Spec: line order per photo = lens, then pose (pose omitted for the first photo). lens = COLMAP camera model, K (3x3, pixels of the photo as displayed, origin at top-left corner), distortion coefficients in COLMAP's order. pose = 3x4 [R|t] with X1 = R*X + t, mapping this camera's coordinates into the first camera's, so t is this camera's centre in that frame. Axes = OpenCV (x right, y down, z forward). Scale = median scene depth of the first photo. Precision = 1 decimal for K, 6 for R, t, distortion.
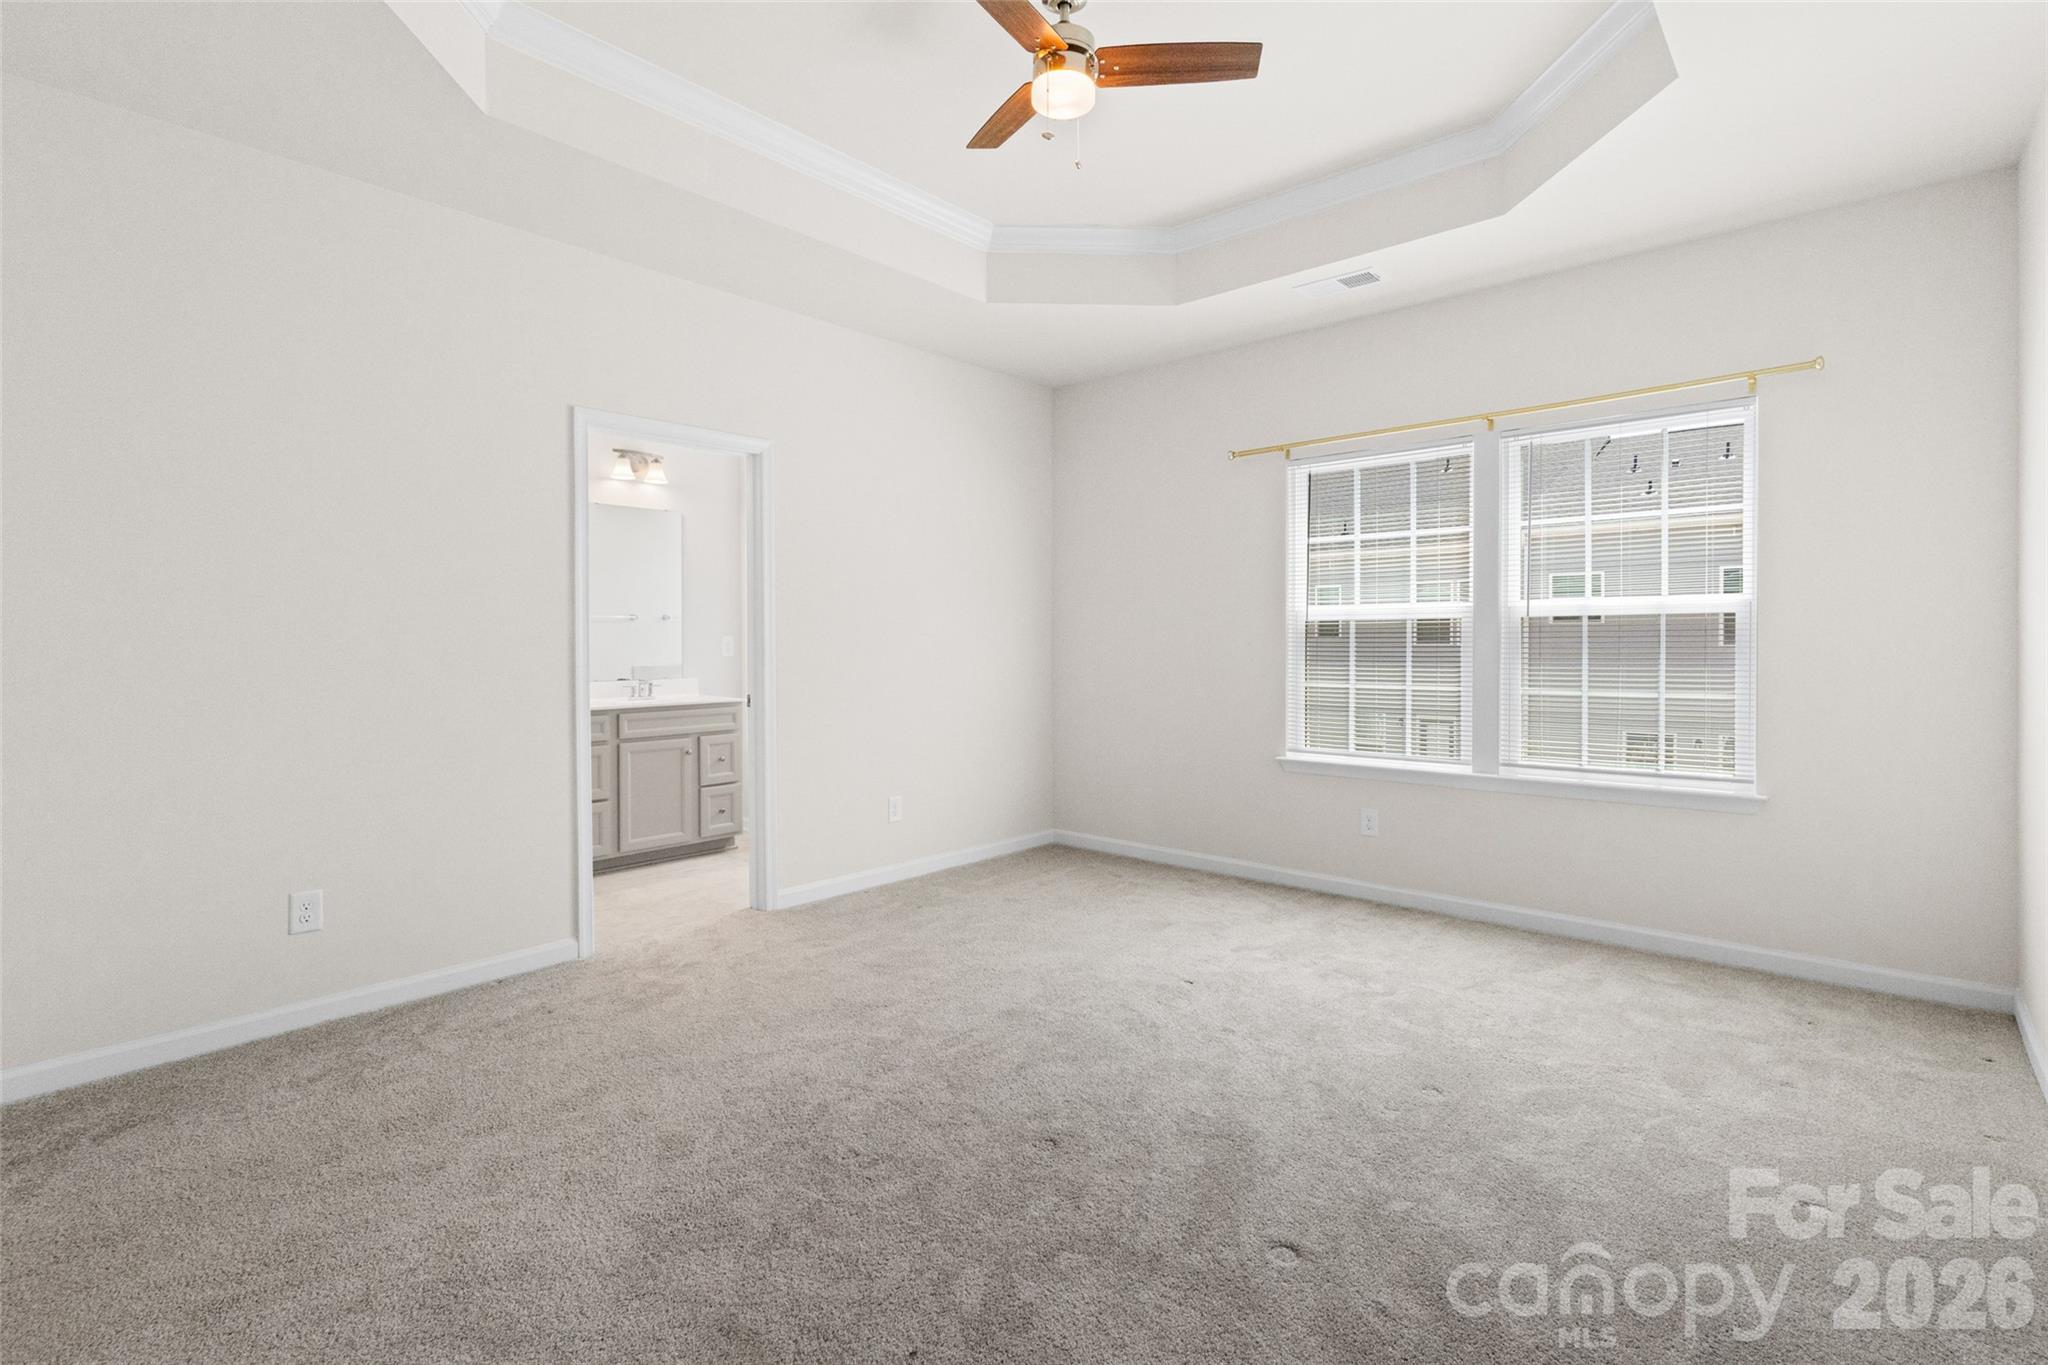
lens RADIAL K [[964.3, 0, 1016.6], [0, 964.3, 644.5], [0, 0, 1]] dist [-0.007982, 0.001341]
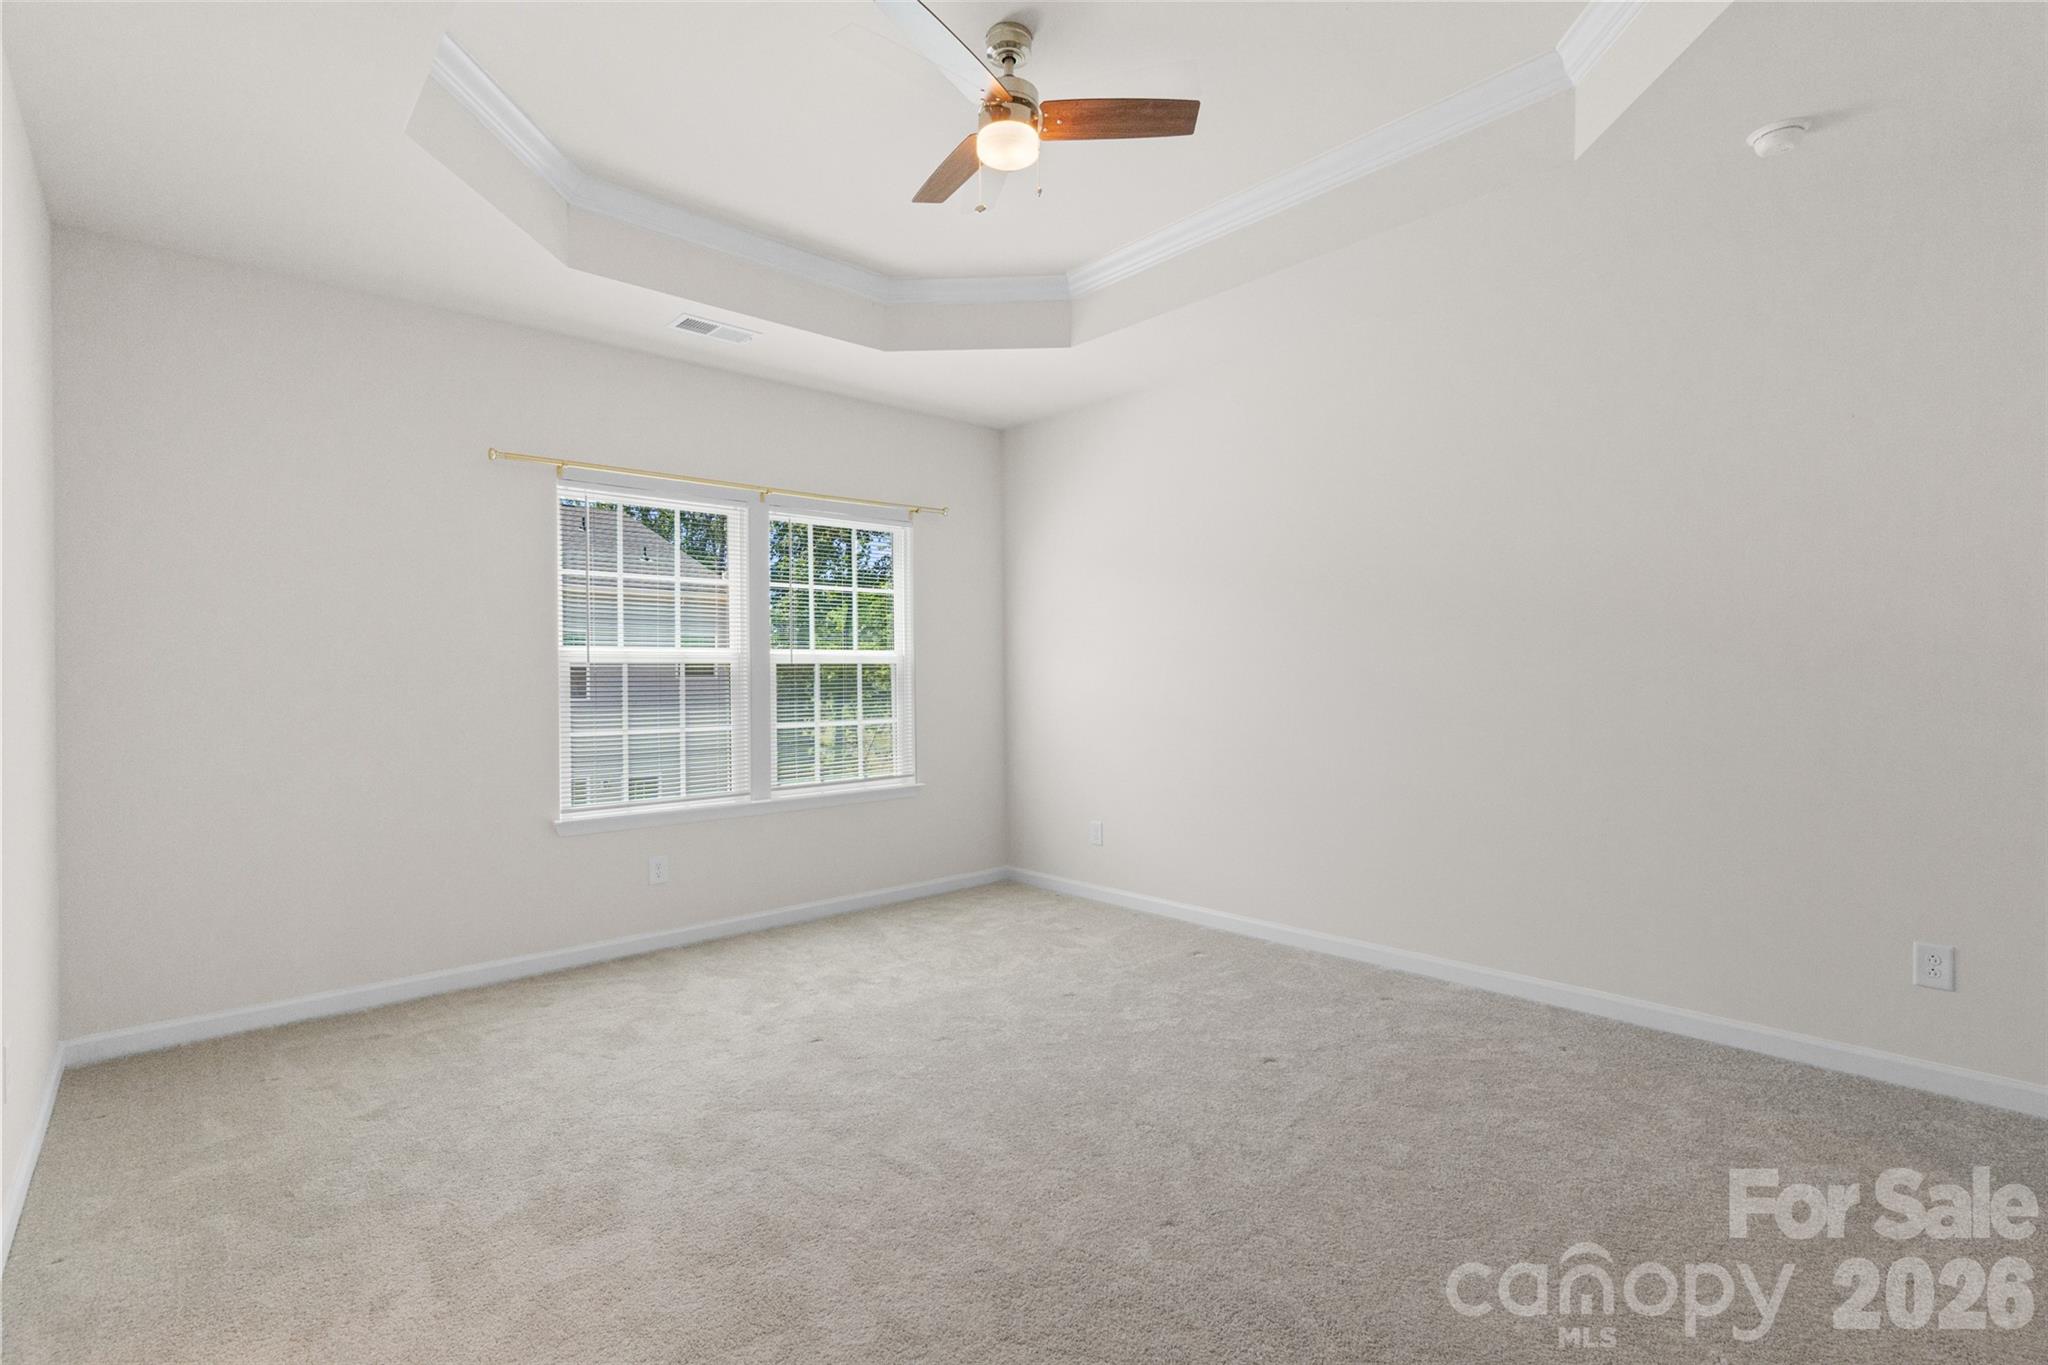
lens RADIAL K [[964.3, 0, 1022.8], [0, 964.3, 669.5], [0, 0, 1]] dist [-0.007982, 0.001341]
pose [[0.083250, 0.013444, 0.996438, -0.602889], [0.013384, 0.999804, -0.014608, 0.000459], [-0.996439, 0.014552, 0.083054, 0.568070]]
